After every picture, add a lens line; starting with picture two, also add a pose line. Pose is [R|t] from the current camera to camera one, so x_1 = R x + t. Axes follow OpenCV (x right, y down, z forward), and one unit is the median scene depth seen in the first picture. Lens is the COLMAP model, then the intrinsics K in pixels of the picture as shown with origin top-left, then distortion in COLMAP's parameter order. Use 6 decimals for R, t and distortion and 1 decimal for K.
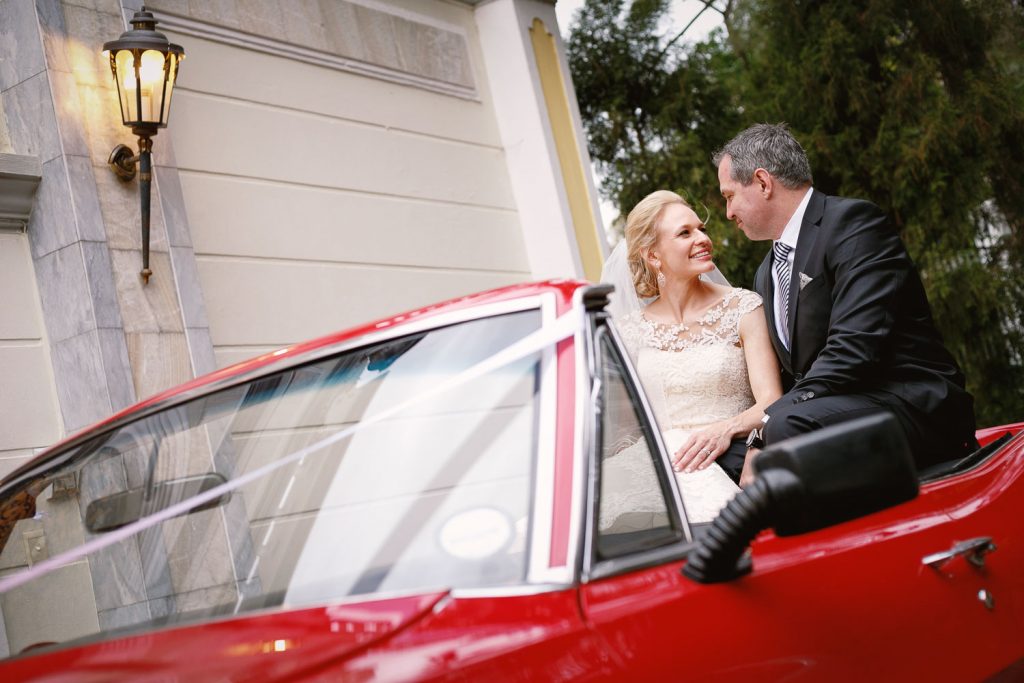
lens RADIAL K [[1462.5, 0, 512.0], [0, 1462.5, 341.5], [0, 0, 1]] dist [0.000906, -0.039675]
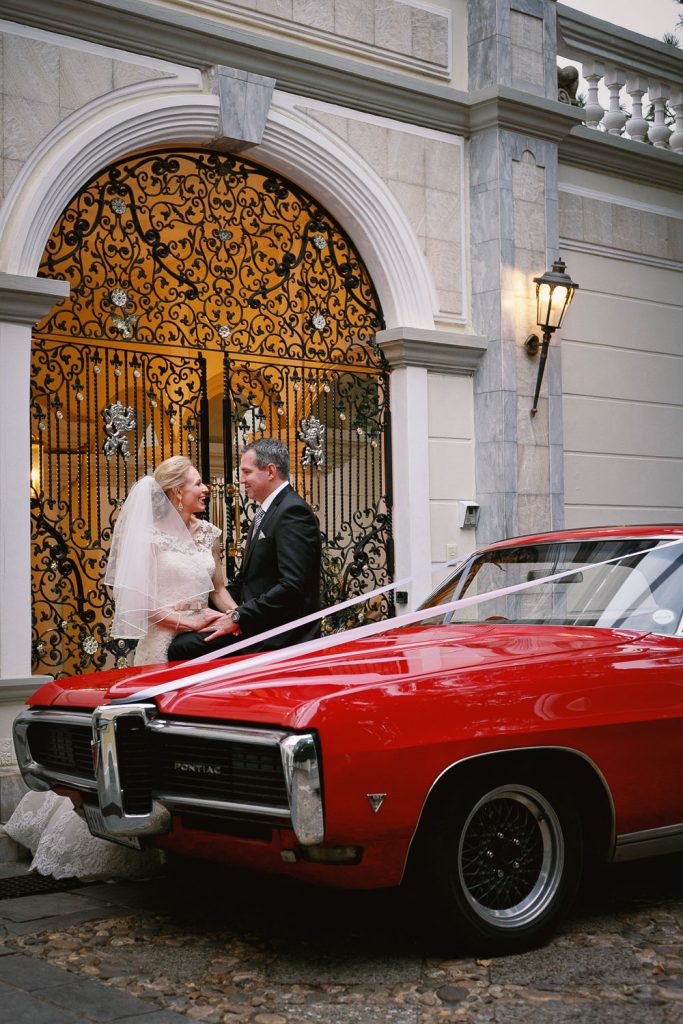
lens RADIAL K [[1462.5, 0, 341.5], [0, 1462.5, 512.0], [0, 0, 1]] dist [0.000906, -0.039675]
pose [[0.936647, 0.197021, -0.289611, 0.063279], [-0.158971, 0.975862, 0.149738, -0.154762], [0.312122, -0.094212, 0.945359, -0.734016]]
